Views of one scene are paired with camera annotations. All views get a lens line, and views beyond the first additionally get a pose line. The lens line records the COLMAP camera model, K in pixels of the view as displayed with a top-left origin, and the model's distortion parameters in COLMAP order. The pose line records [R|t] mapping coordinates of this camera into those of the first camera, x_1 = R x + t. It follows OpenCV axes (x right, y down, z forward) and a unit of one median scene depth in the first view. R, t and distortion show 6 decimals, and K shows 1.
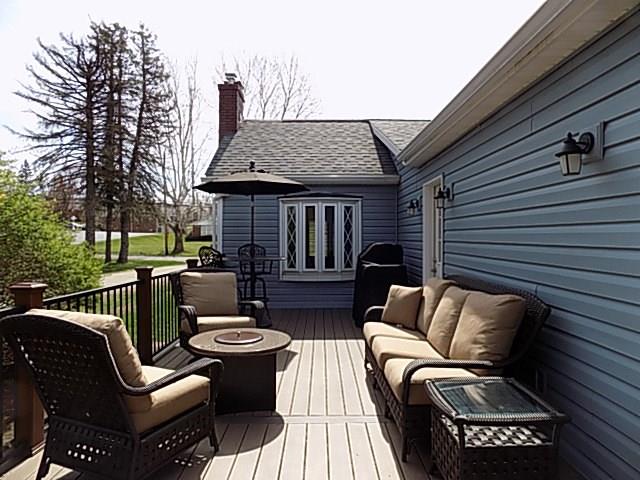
lens RADIAL K [[430.7, 0, 320.0], [0, 430.7, 240.0], [0, 0, 1]] dist [-0.073718, 0.070758]
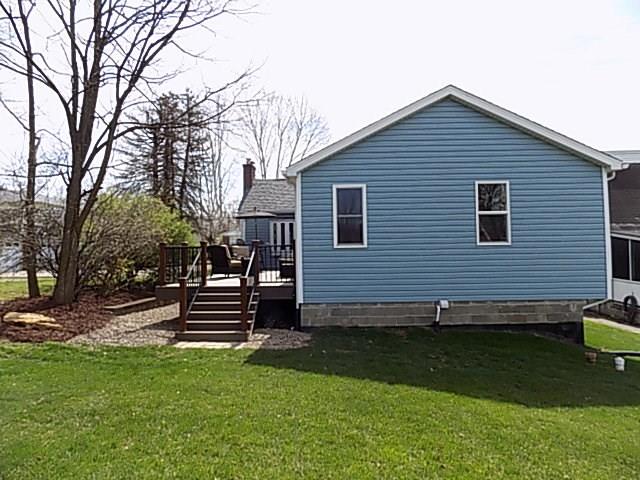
lens RADIAL K [[430.7, 0, 320.0], [0, 430.7, 240.0], [0, 0, 1]] dist [-0.073718, 0.070758]
pose [[0.998096, -0.015613, -0.059679, 0.097456], [0.014304, 0.999649, -0.022295, 0.020698], [0.060006, 0.021399, 0.997969, -0.402332]]
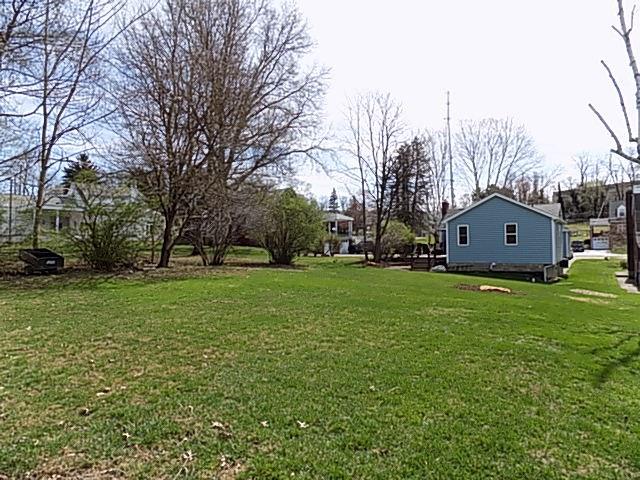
lens RADIAL K [[430.7, 0, 320.0], [0, 430.7, 240.0], [0, 0, 1]] dist [-0.073718, 0.070758]
pose [[0.829213, -0.015966, -0.558704, 0.427886], [0.012261, 0.999871, -0.010376, 0.011403], [0.558798, 0.001754, 0.829302, -1.213835]]
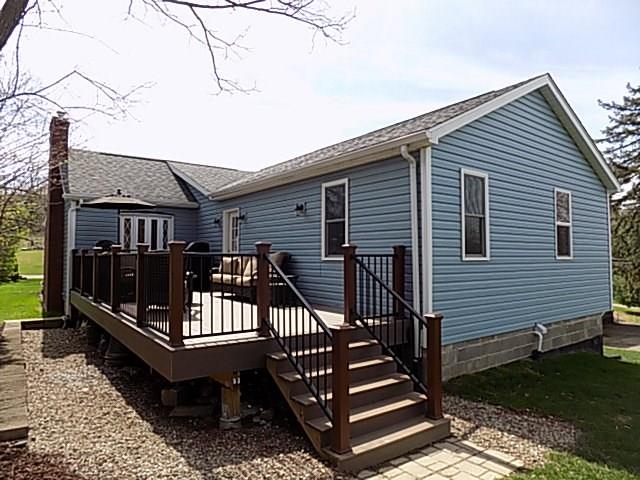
lens RADIAL K [[430.7, 0, 320.0], [0, 430.7, 240.0], [0, 0, 1]] dist [-0.073718, 0.070758]
pose [[0.803845, 0.026533, 0.594247, -0.128085], [-0.002117, 0.999126, -0.041748, 0.017987], [-0.594835, 0.032301, 0.803199, -0.183755]]
